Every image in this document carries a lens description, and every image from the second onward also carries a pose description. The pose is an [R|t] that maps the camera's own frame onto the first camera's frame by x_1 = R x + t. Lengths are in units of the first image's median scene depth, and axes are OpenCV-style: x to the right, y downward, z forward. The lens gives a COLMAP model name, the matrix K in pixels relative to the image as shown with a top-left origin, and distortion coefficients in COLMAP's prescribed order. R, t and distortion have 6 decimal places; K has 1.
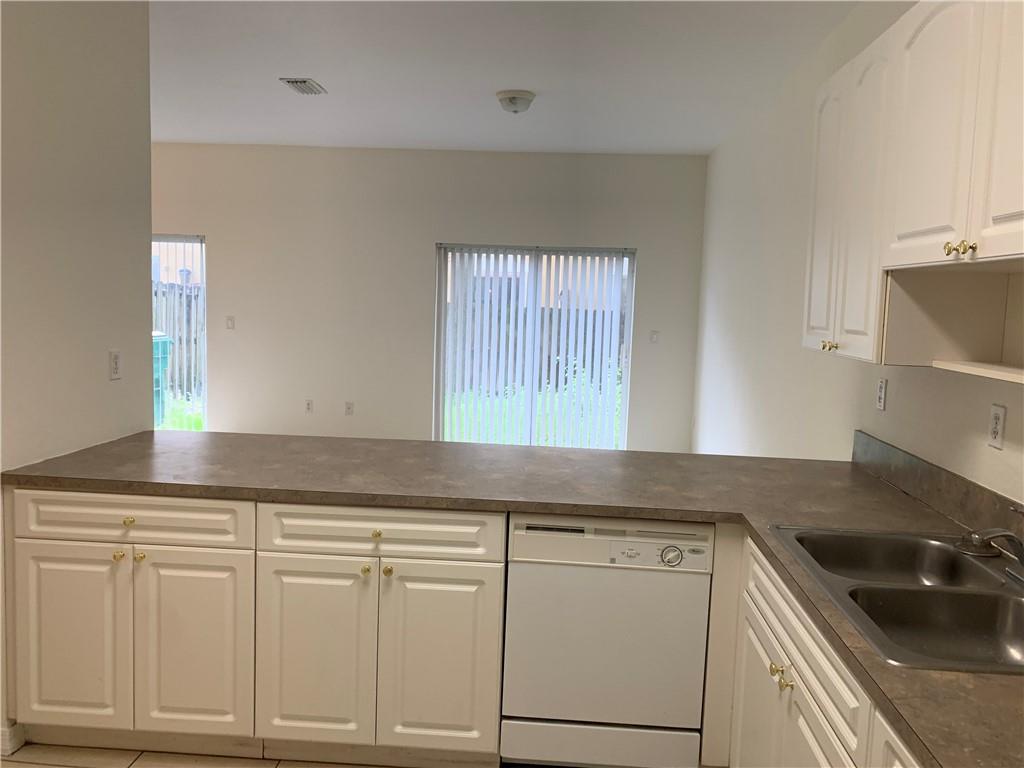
lens RADIAL K [[782.2, 0, 514.6], [0, 782.2, 382.4], [0, 0, 1]] dist [0.048622, 0.000900]
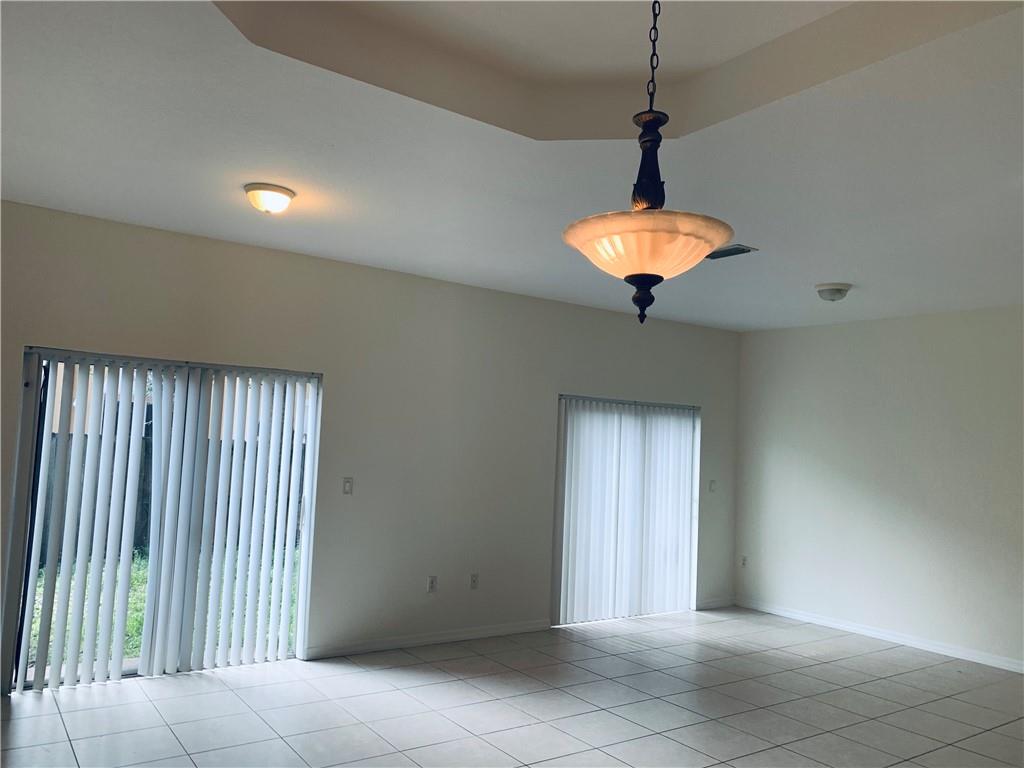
lens RADIAL K [[782.2, 0, 513.9], [0, 782.2, 379.6], [0, 0, 1]] dist [0.048622, 0.000900]
pose [[0.772894, 0.049787, 0.632579, -0.728572], [0.043112, 0.990493, -0.130631, -0.071071], [-0.633069, 0.128236, 0.763400, 0.293909]]
